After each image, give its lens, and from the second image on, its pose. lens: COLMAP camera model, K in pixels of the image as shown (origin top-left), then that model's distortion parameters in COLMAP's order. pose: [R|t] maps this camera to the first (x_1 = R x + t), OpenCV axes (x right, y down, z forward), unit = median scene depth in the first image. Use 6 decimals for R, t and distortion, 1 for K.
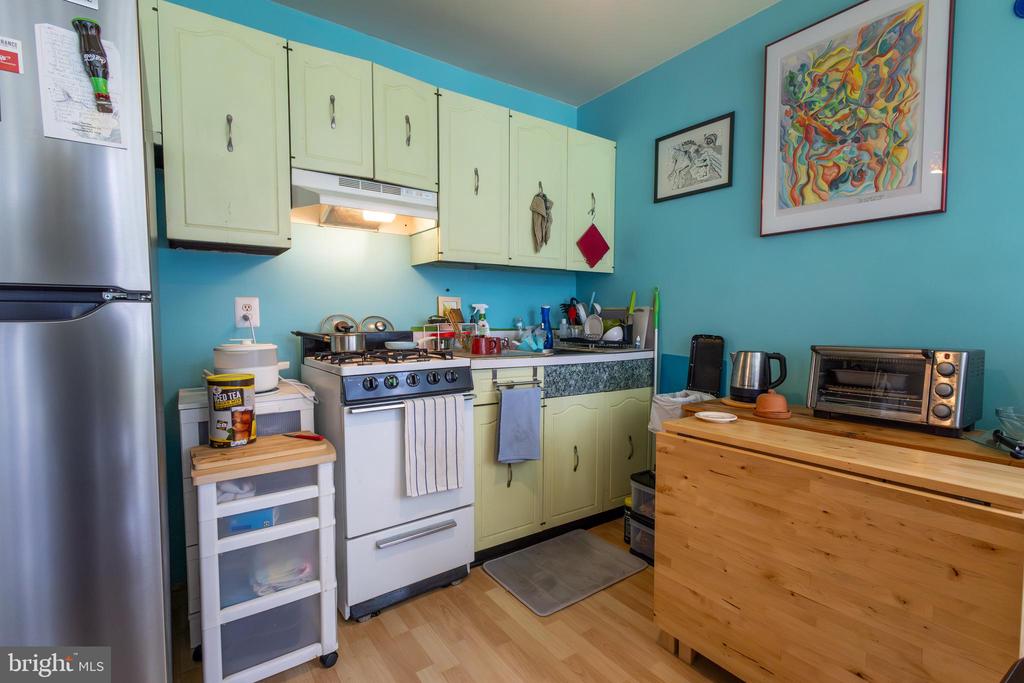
lens RADIAL K [[476.4, 0, 512.0], [0, 476.4, 341.5], [0, 0, 1]] dist [0.014415, -0.000952]
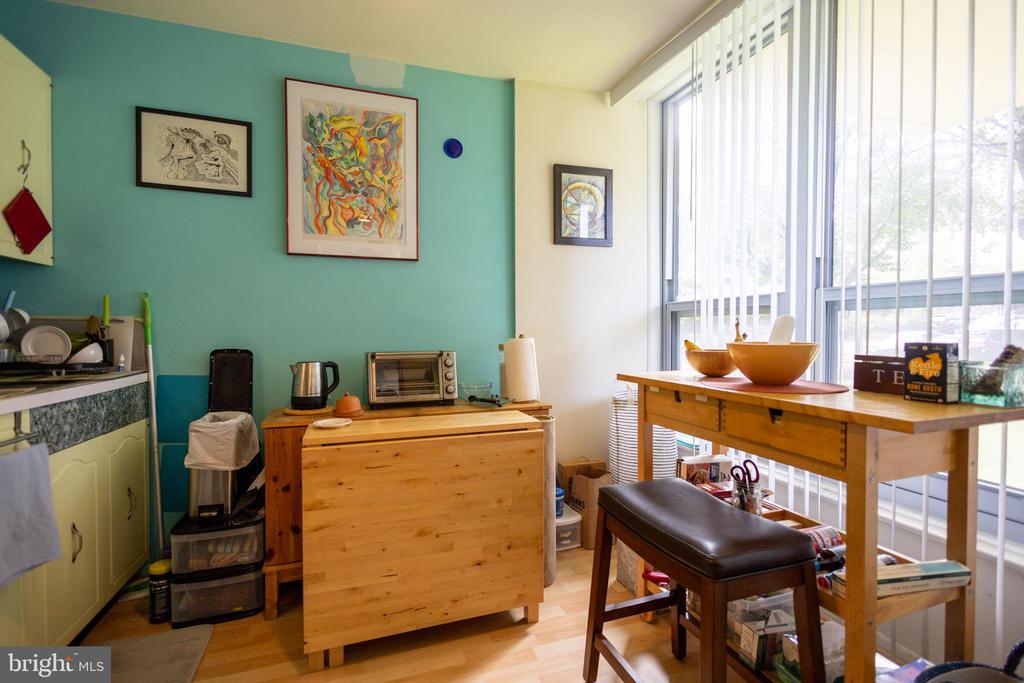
lens RADIAL K [[476.4, 0, 512.0], [0, 476.4, 341.5], [0, 0, 1]] dist [0.014415, -0.000952]
pose [[0.283465, -0.022565, 0.958717, -0.379580], [0.049892, 0.998716, 0.008755, -0.010833], [-0.957684, 0.045351, 0.284227, 0.243551]]
